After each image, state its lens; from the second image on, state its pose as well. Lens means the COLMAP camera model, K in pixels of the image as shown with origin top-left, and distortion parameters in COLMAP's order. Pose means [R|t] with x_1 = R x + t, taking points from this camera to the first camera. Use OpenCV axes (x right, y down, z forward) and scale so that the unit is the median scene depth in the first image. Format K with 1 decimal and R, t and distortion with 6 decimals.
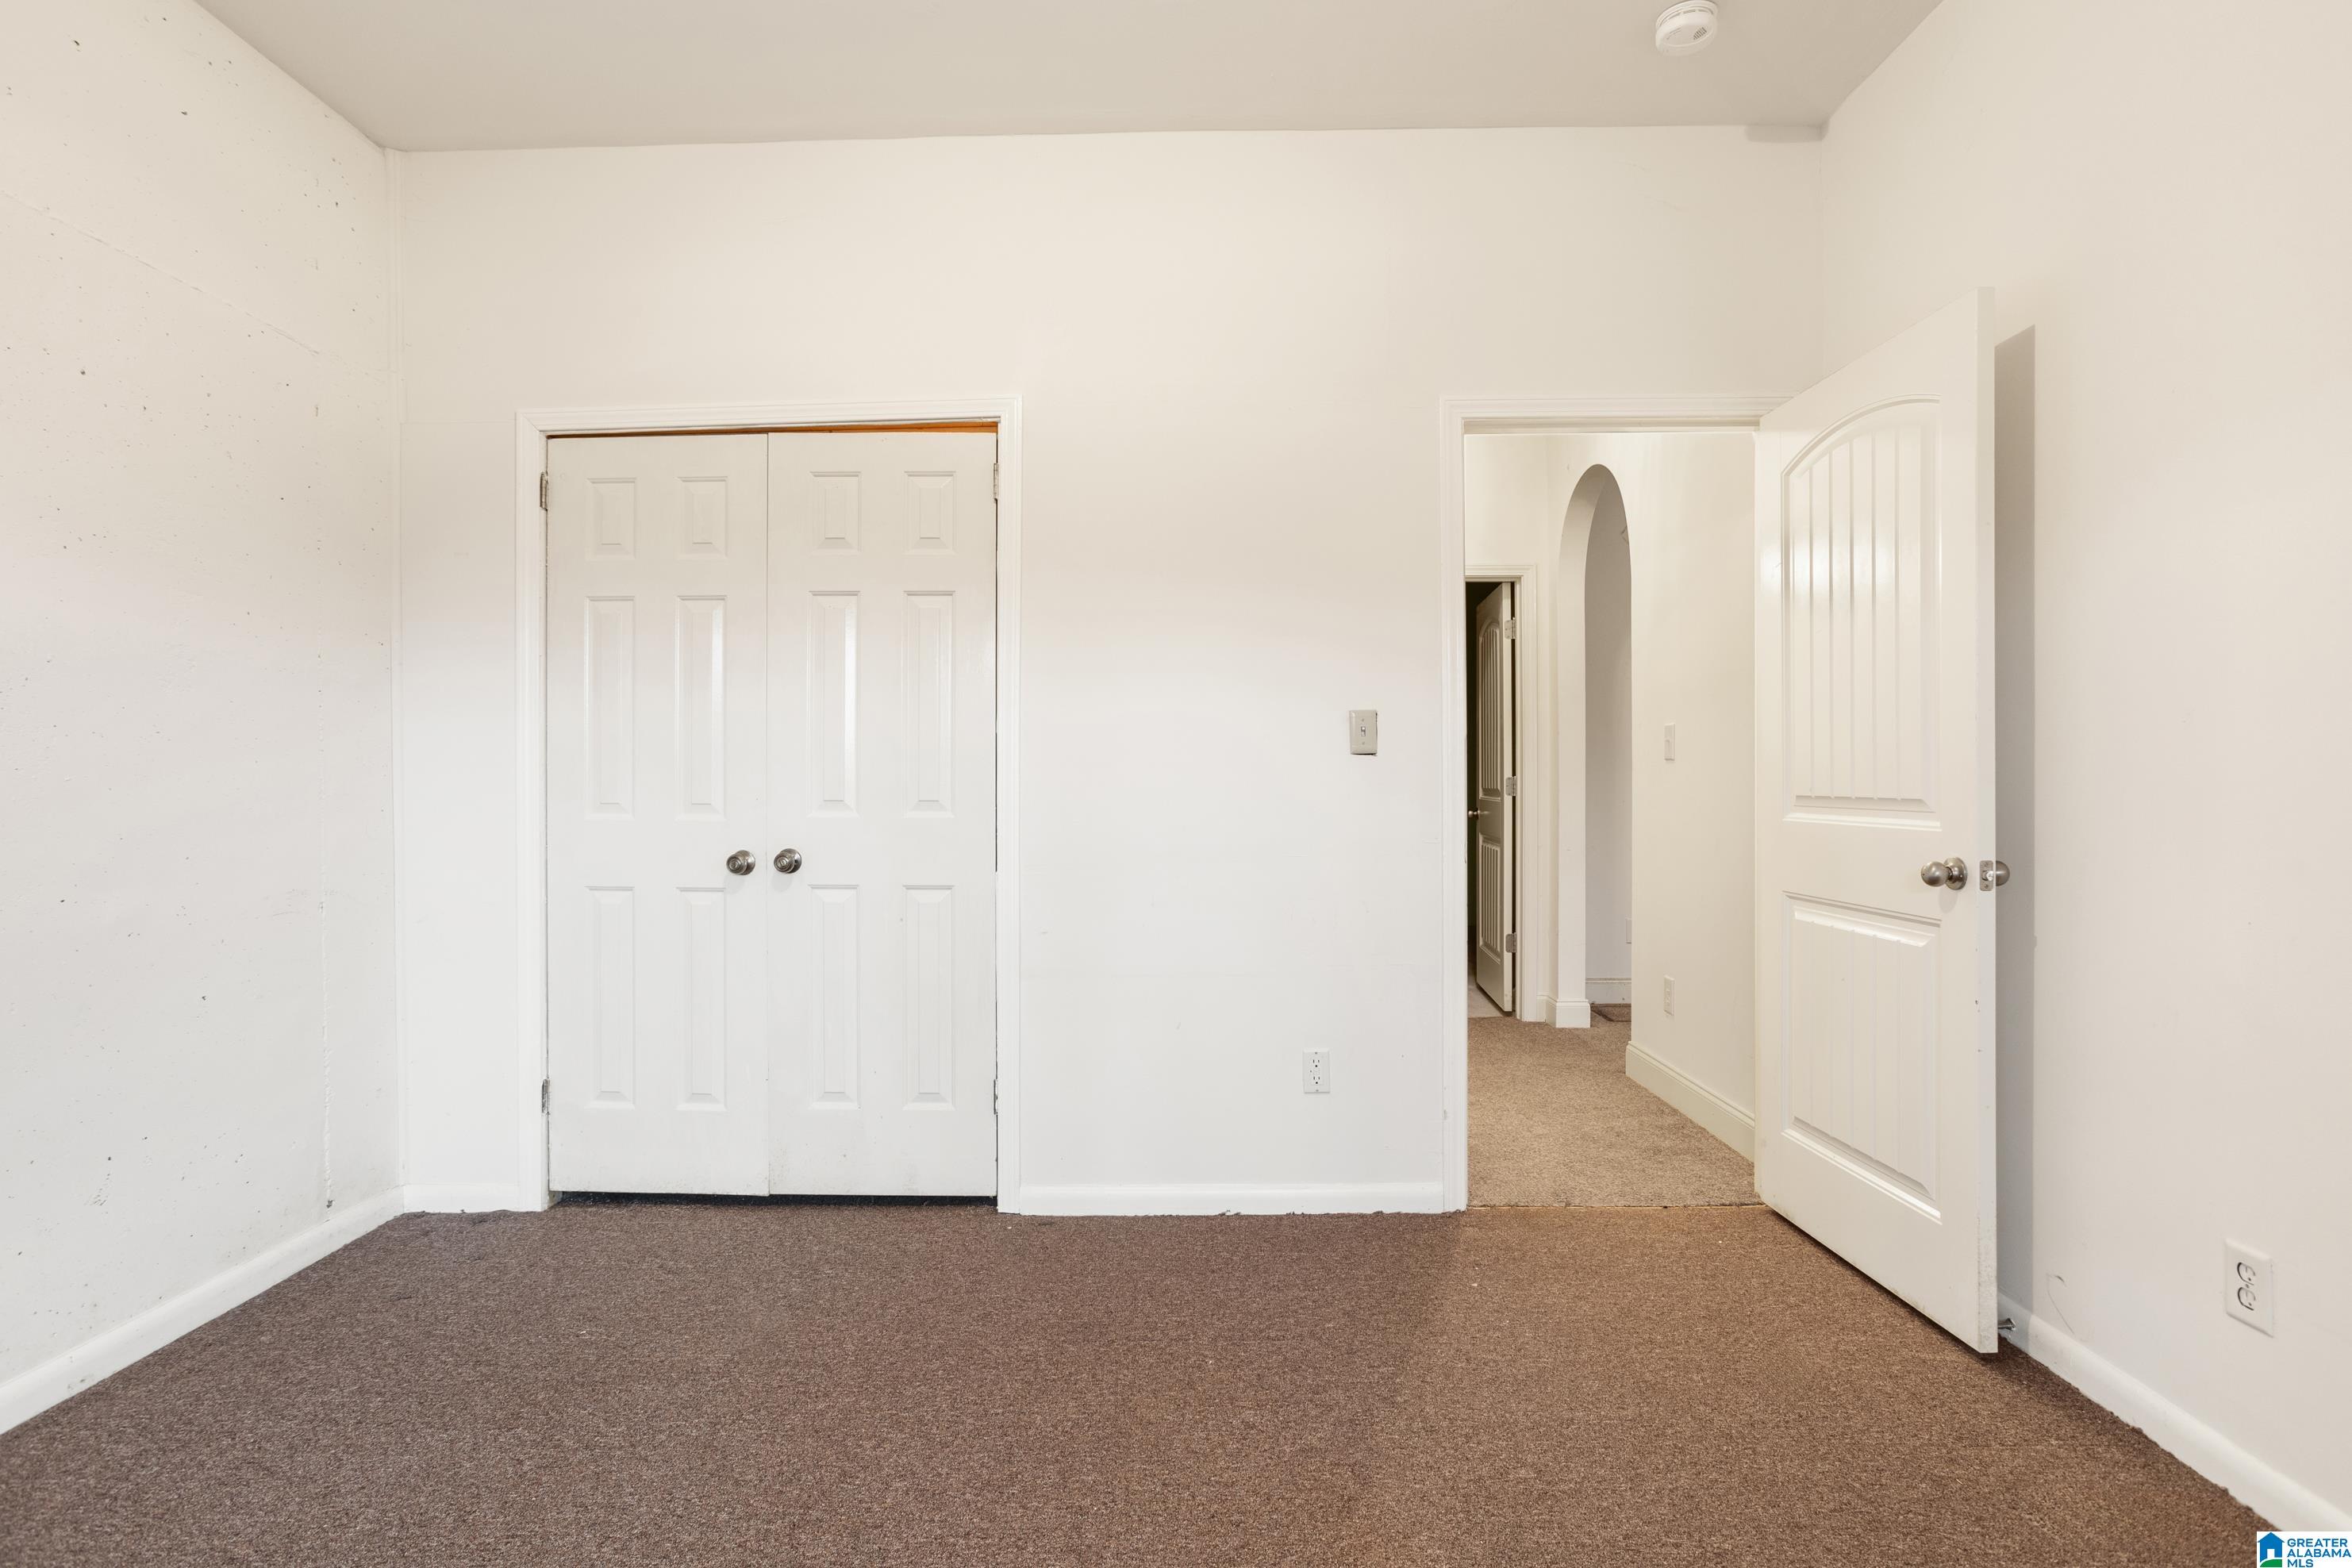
lens RADIAL K [[1159.9, 0, 1176.1], [0, 1159.9, 782.7], [0, 0, 1]] dist [0.000261, 0.000036]
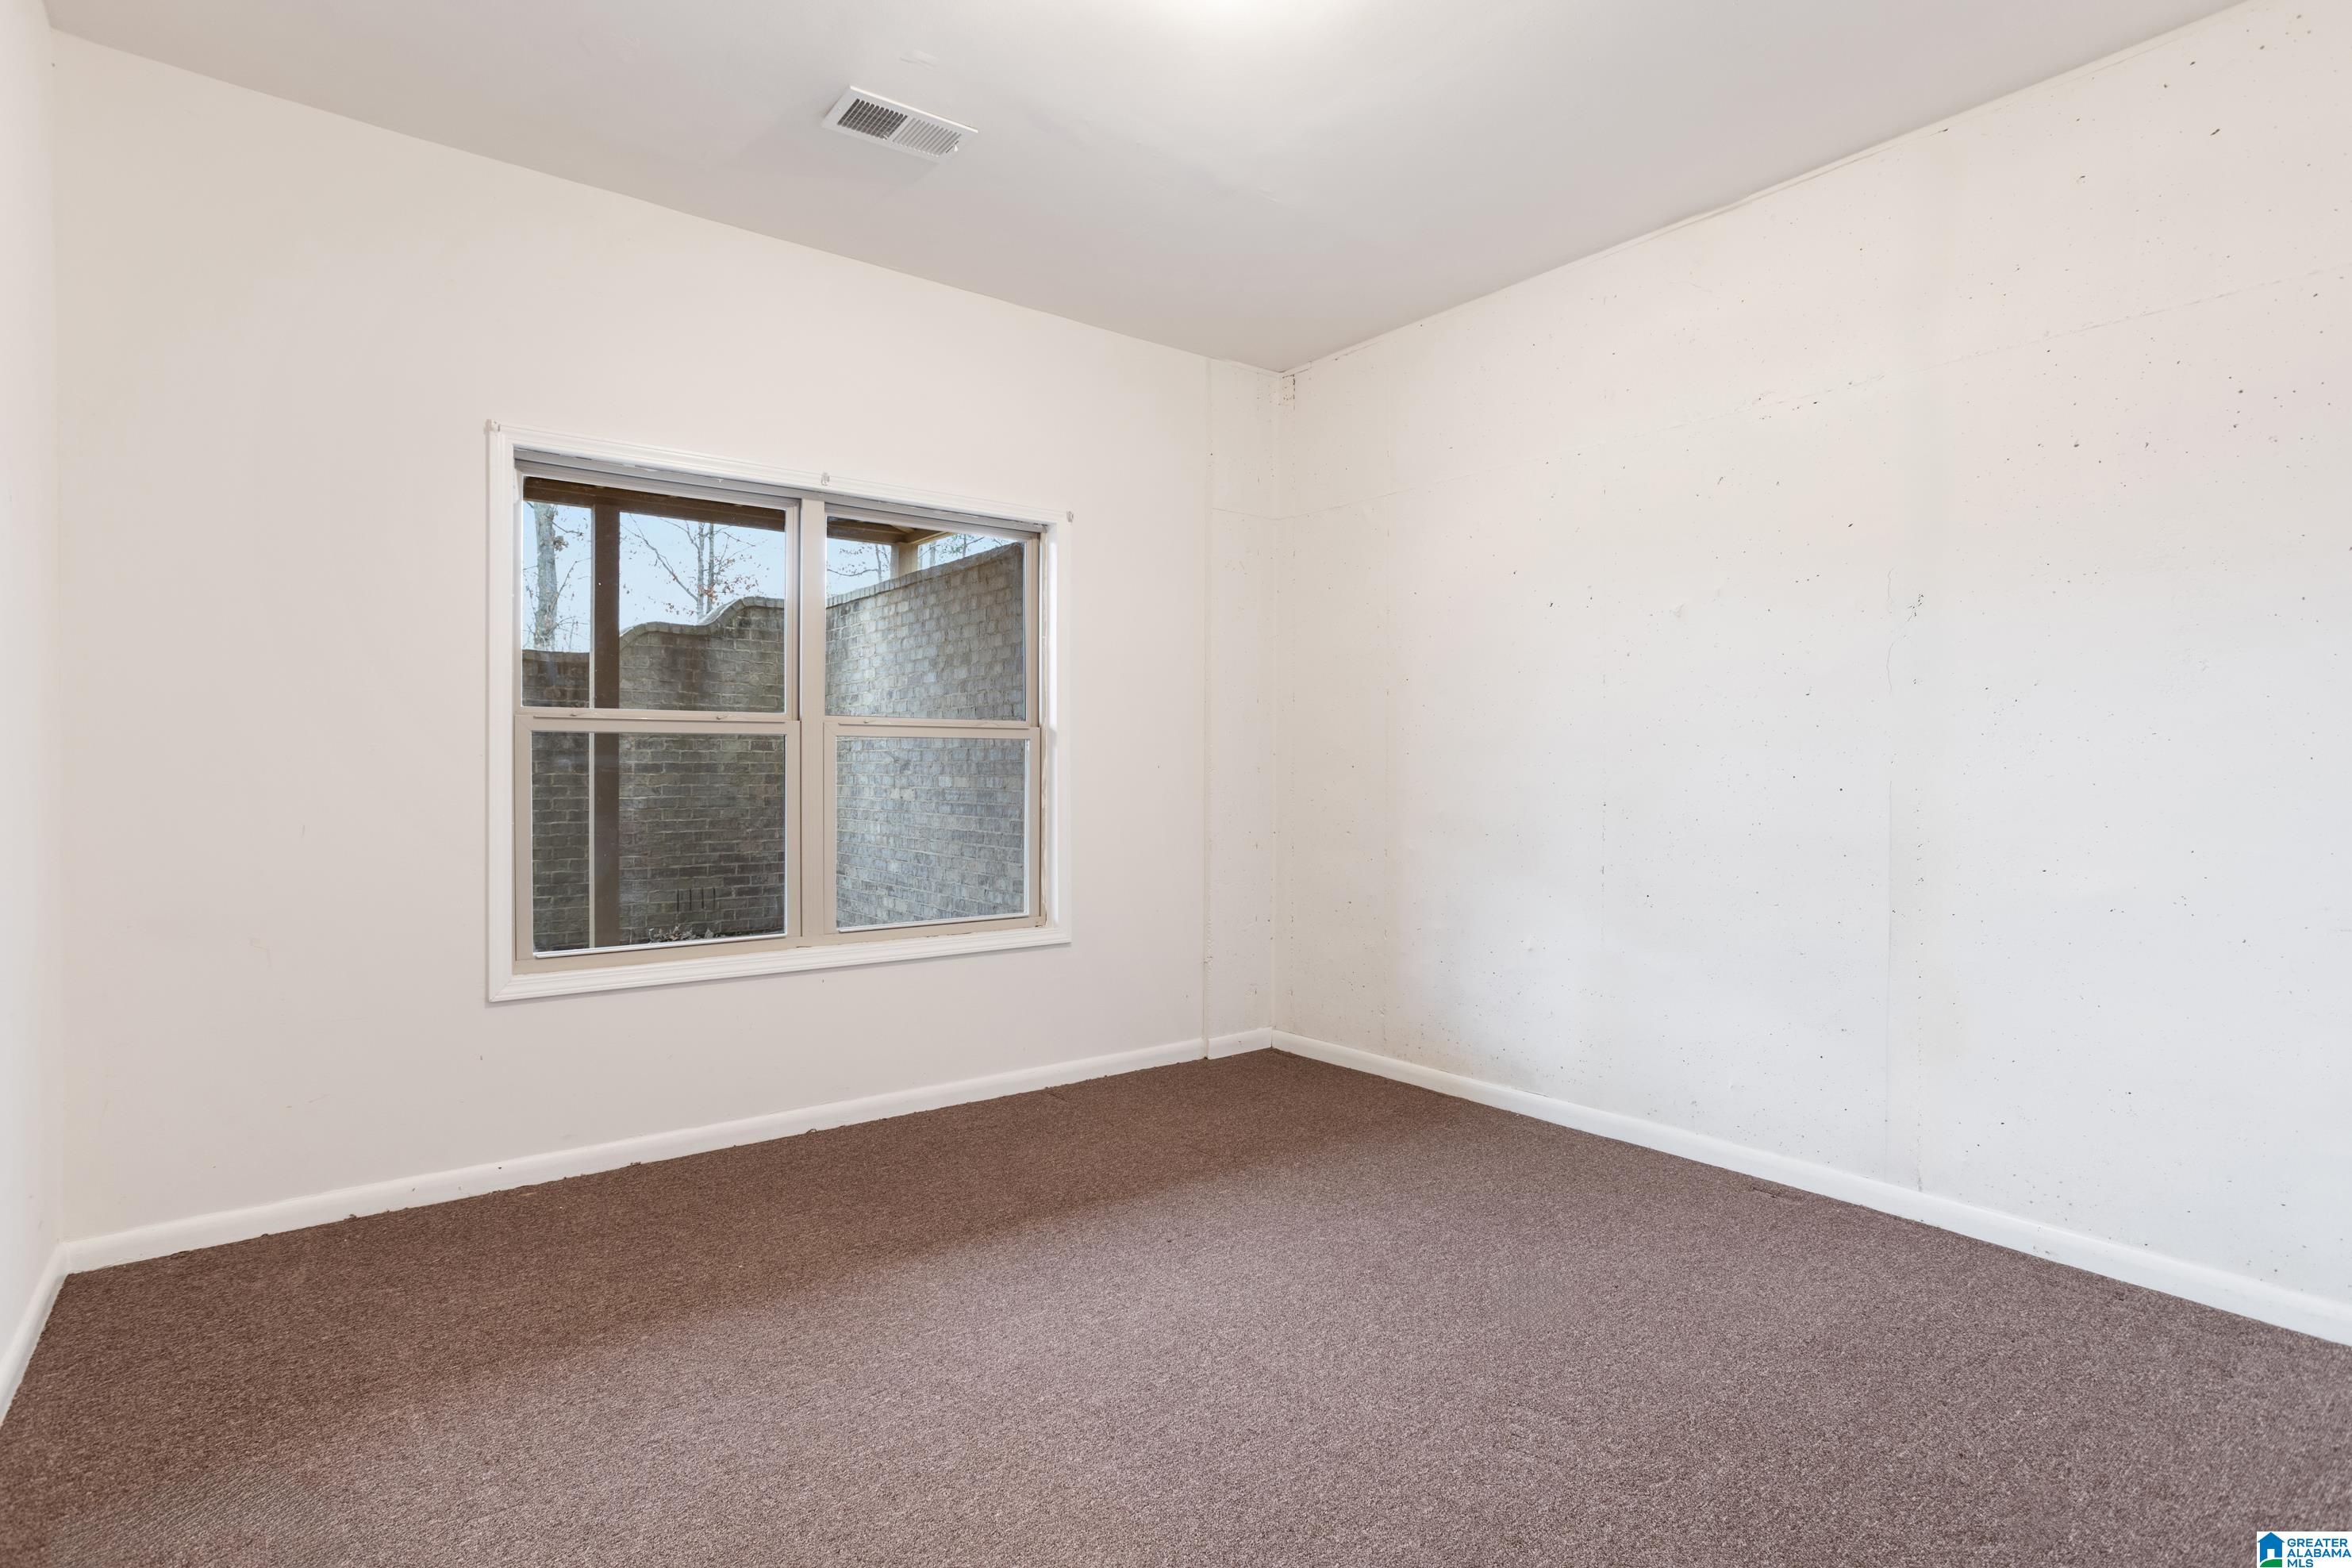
lens RADIAL K [[1159.9, 0, 1177.1], [0, 1159.9, 778.6], [0, 0, 1]] dist [0.000261, 0.000036]
pose [[-0.790926, 0.005903, -0.611884, 0.567345], [0.002773, 0.999978, 0.006063, -0.010795], [0.611906, 0.003099, -0.790925, 1.395227]]
